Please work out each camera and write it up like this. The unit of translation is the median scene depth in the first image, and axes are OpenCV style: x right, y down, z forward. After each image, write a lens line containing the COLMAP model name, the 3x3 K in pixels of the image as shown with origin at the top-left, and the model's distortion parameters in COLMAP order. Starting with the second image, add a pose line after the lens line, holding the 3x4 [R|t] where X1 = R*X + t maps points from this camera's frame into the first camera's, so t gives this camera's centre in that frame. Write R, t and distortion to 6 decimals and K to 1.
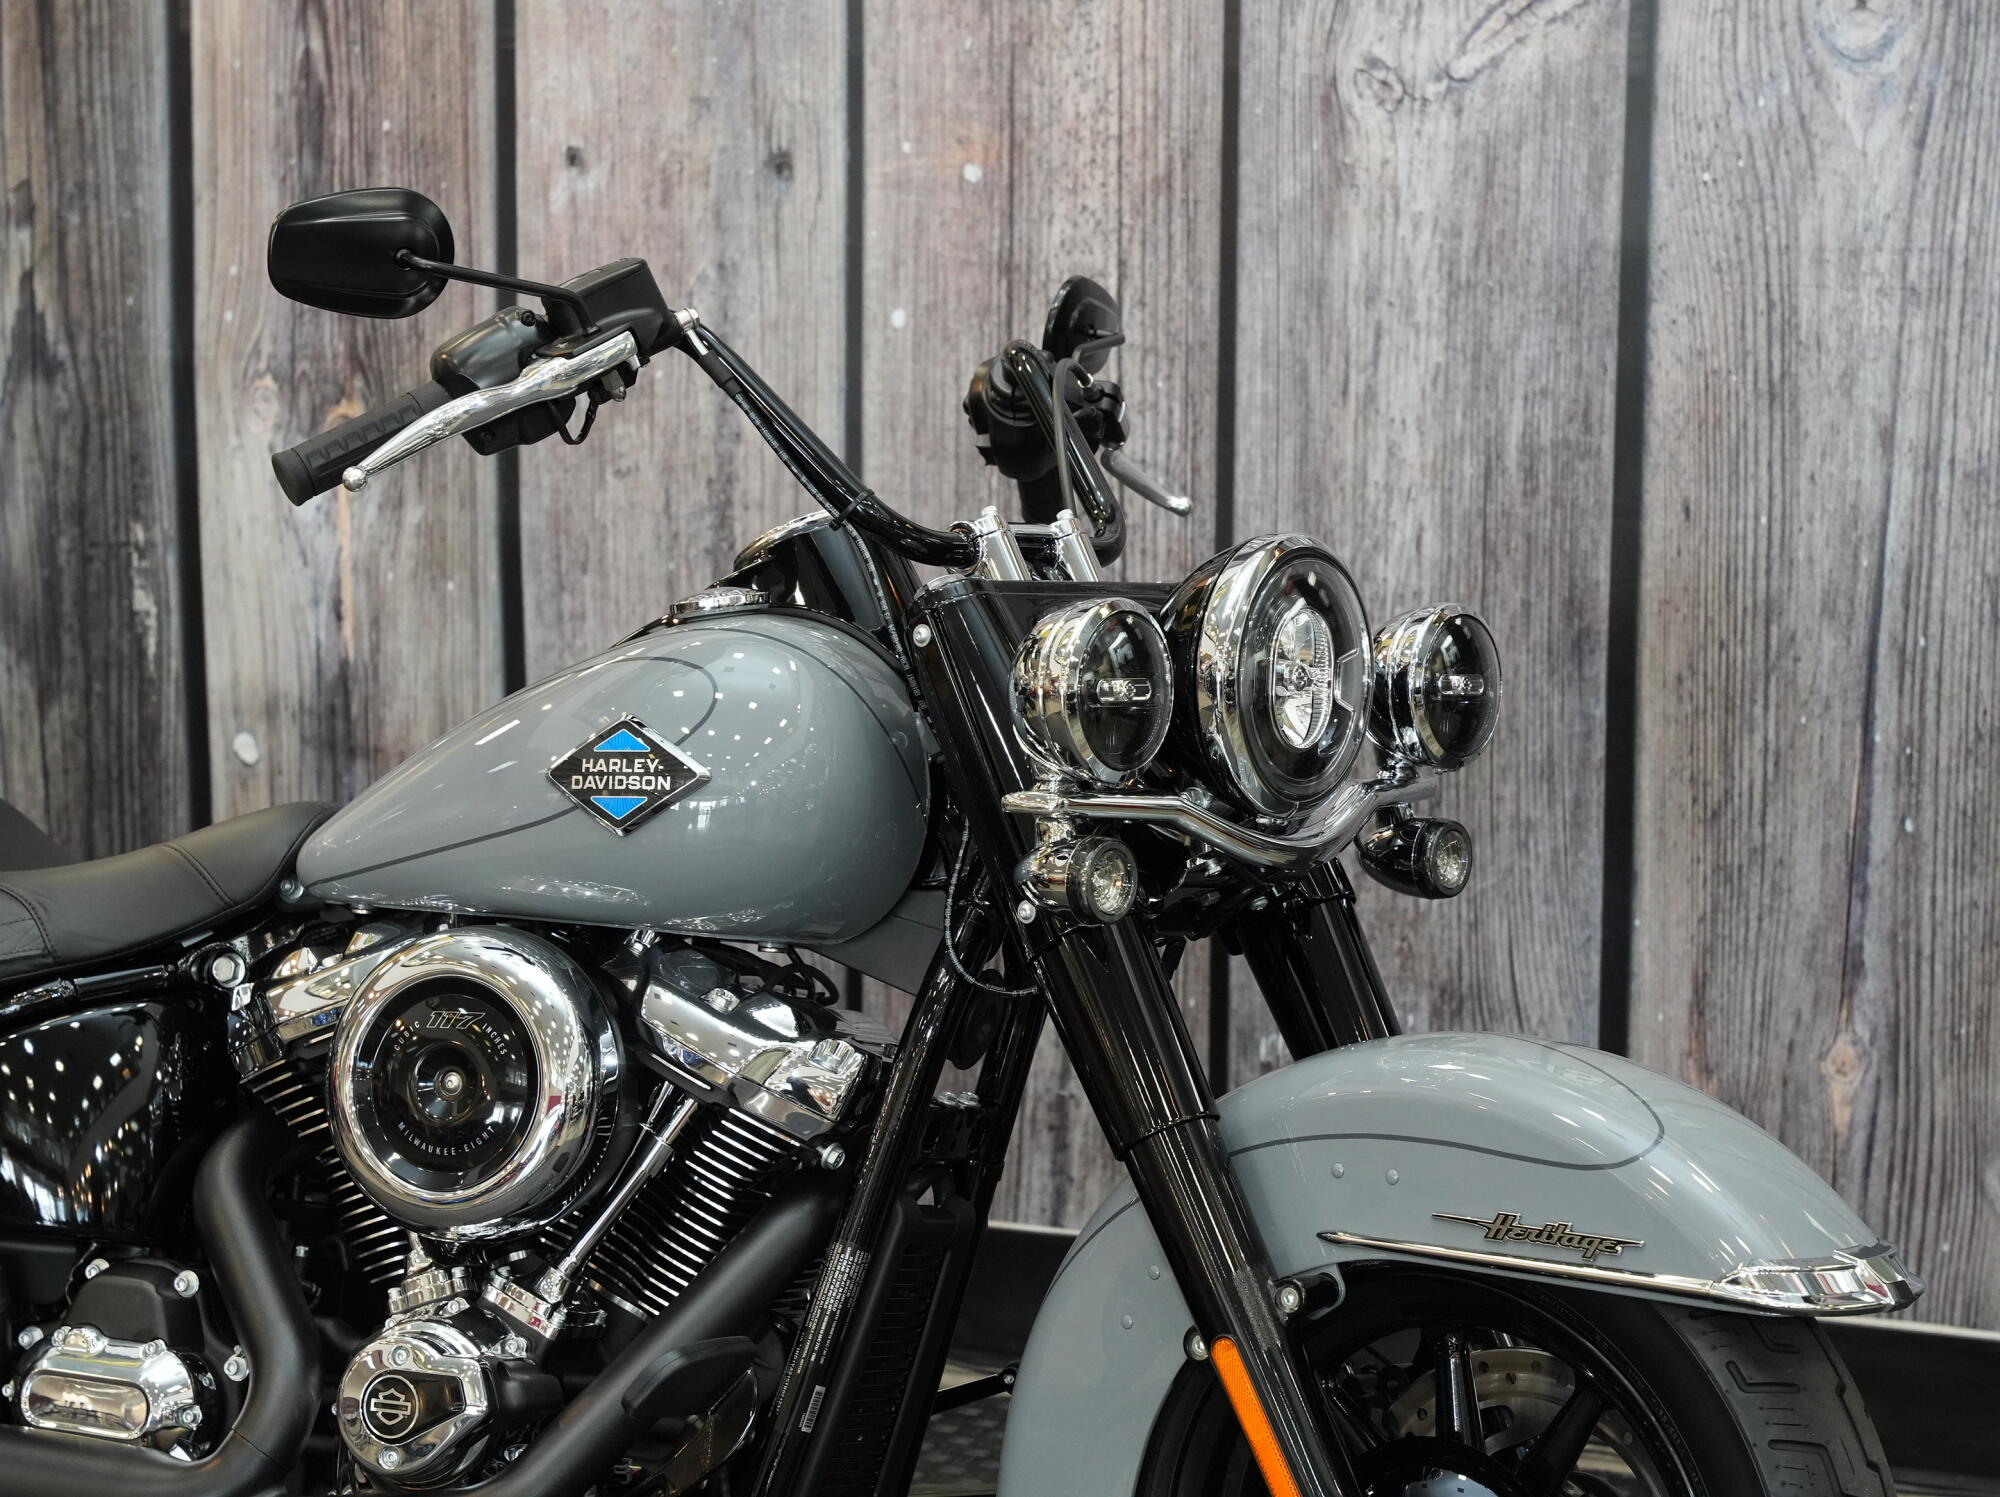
lens RADIAL K [[4345.3, 0, 991.9], [0, 4345.3, 736.7], [0, 0, 1]] dist [0.040040, 0.000000]
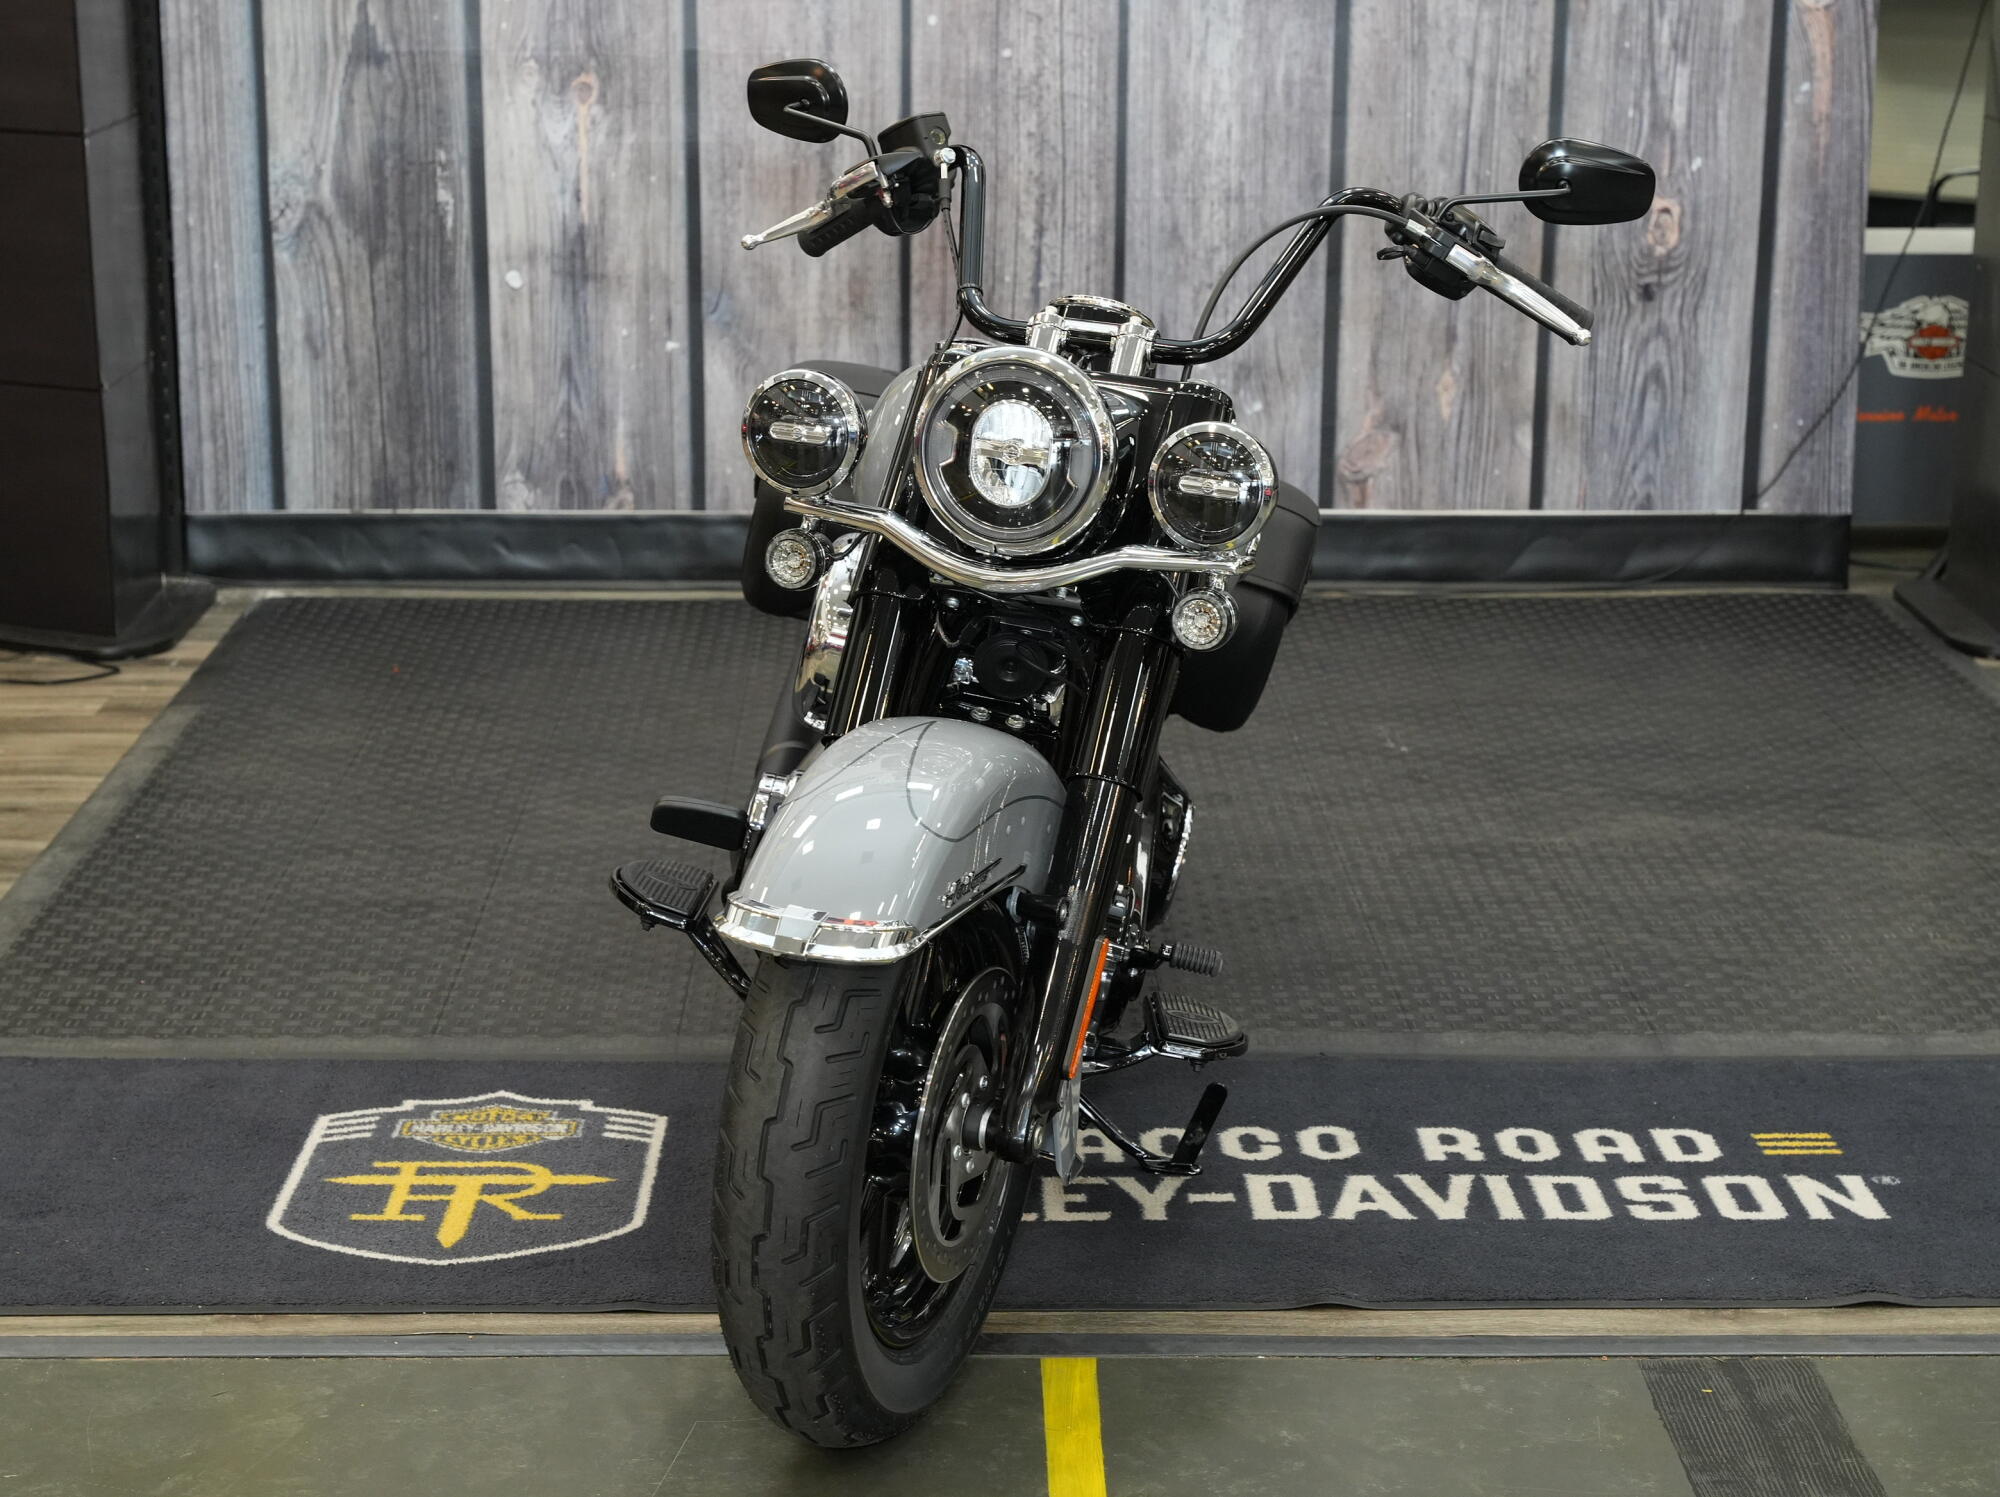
lens RADIAL K [[3858.1, 0, 989.5], [0, 3858.1, 742.8], [0, 0, 1]] dist [0.029287, 0.000000]
pose [[0.914196, -0.093289, 0.394389, -0.715152], [0.053594, 0.992428, 0.110519, 0.029786], [-0.401713, -0.079900, 0.912273, -0.560641]]
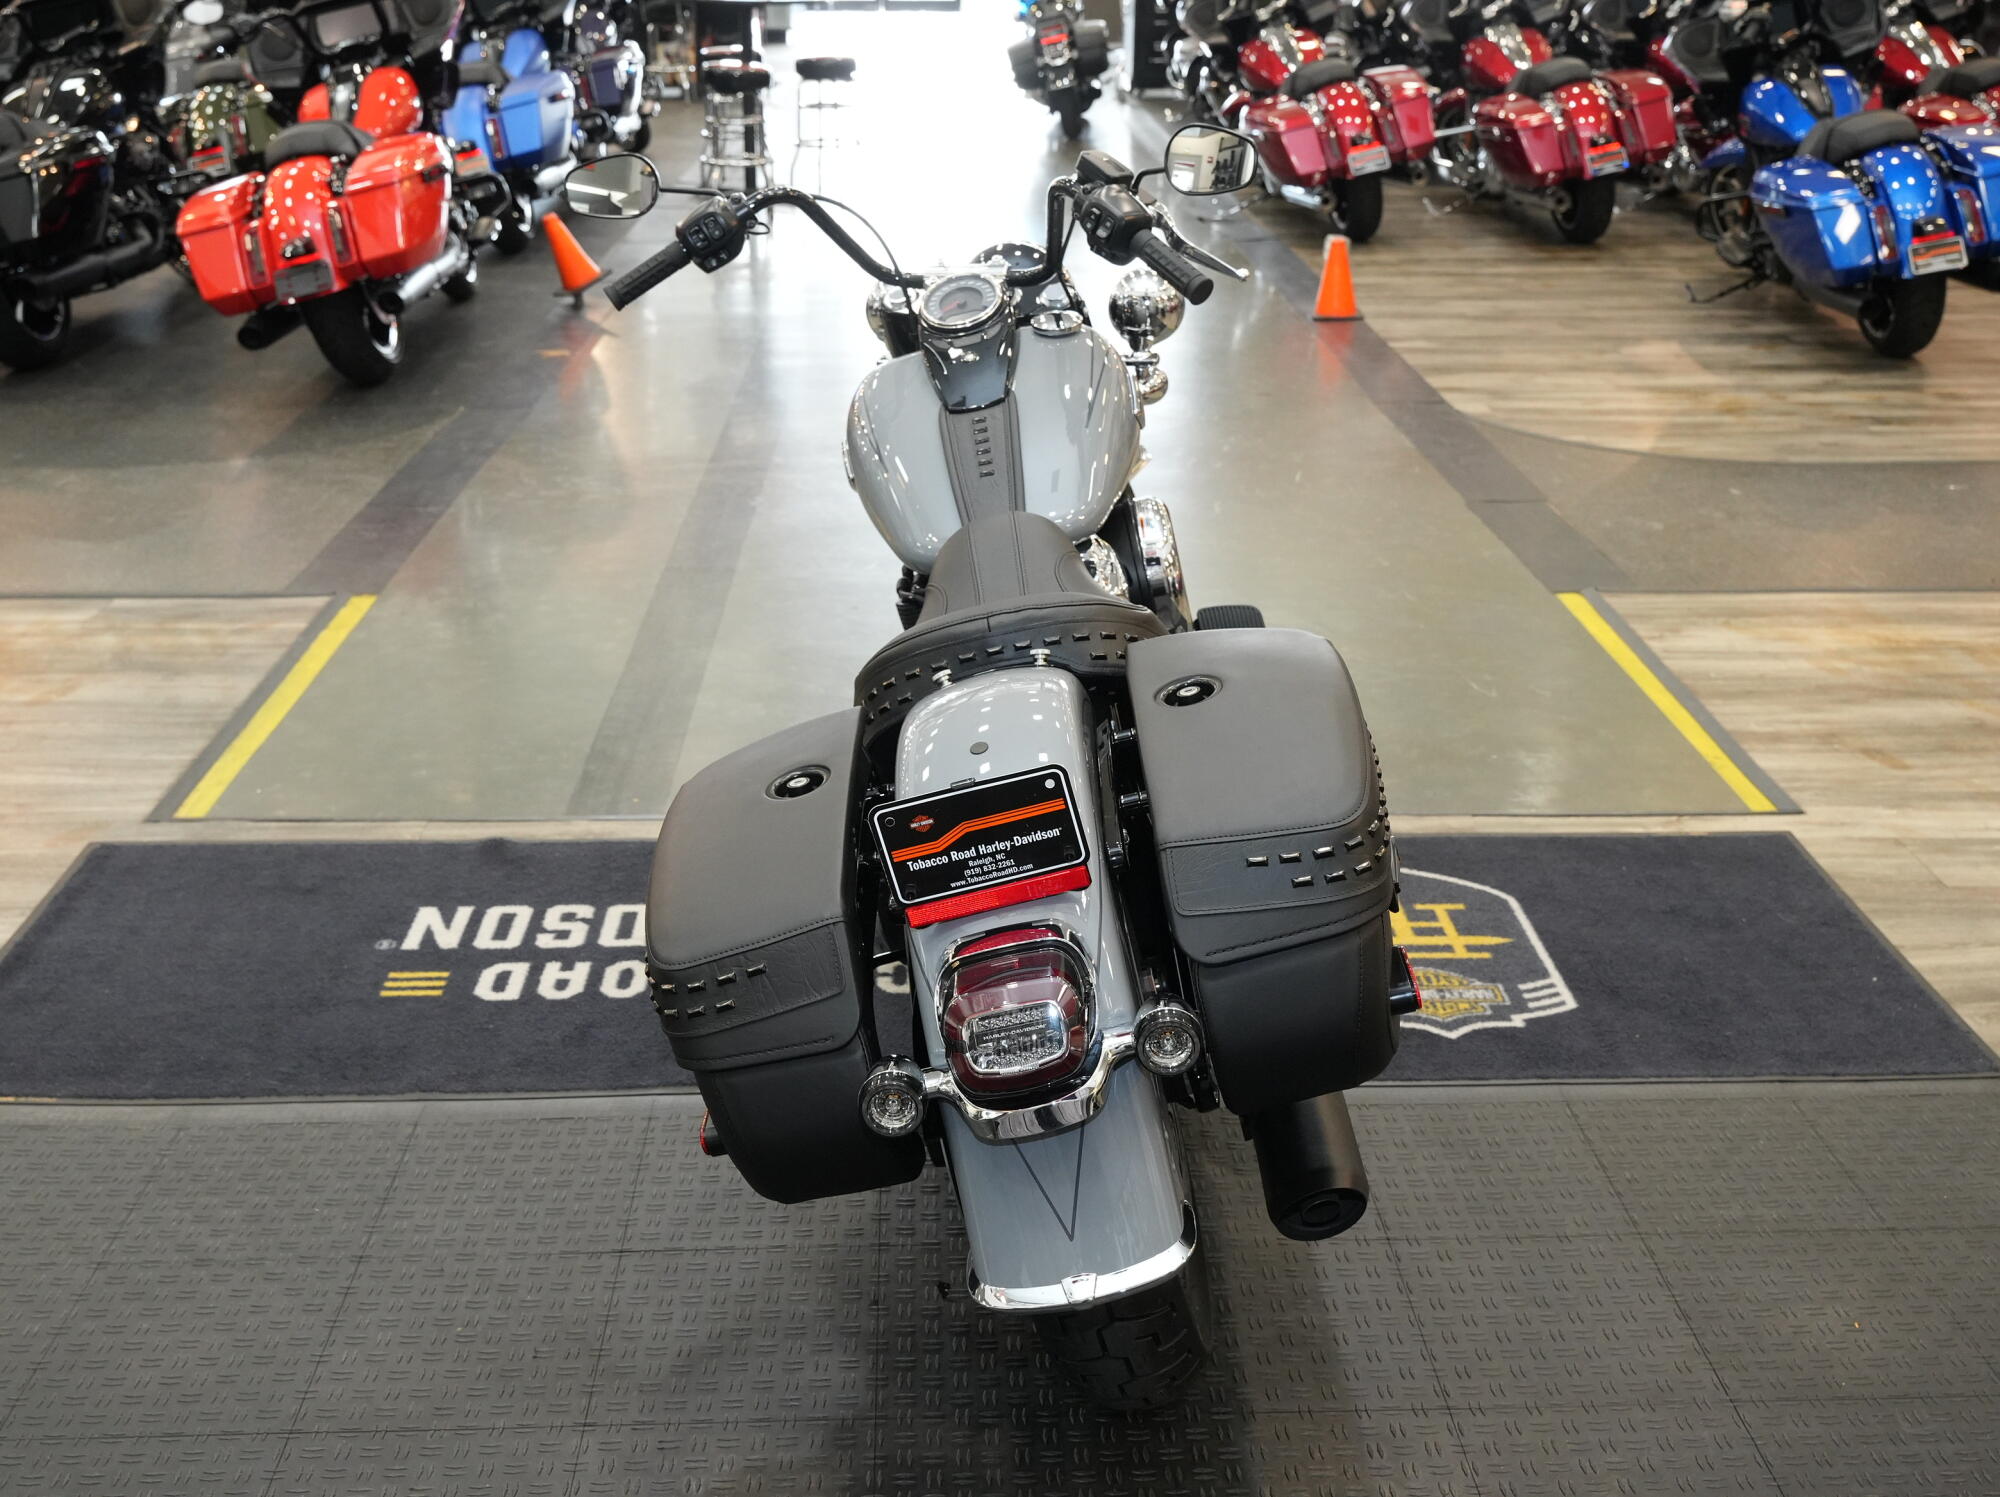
lens RADIAL K [[2083.8, 0, 1001.2], [0, 2083.8, 757.2], [0, 0, 1]] dist [0.005989, 0.000000]
pose [[-0.904272, 0.156029, -0.397426, -0.016814], [-0.063911, 0.870879, 0.487324, -0.173949], [0.422147, 0.466074, -0.777539, 0.922725]]
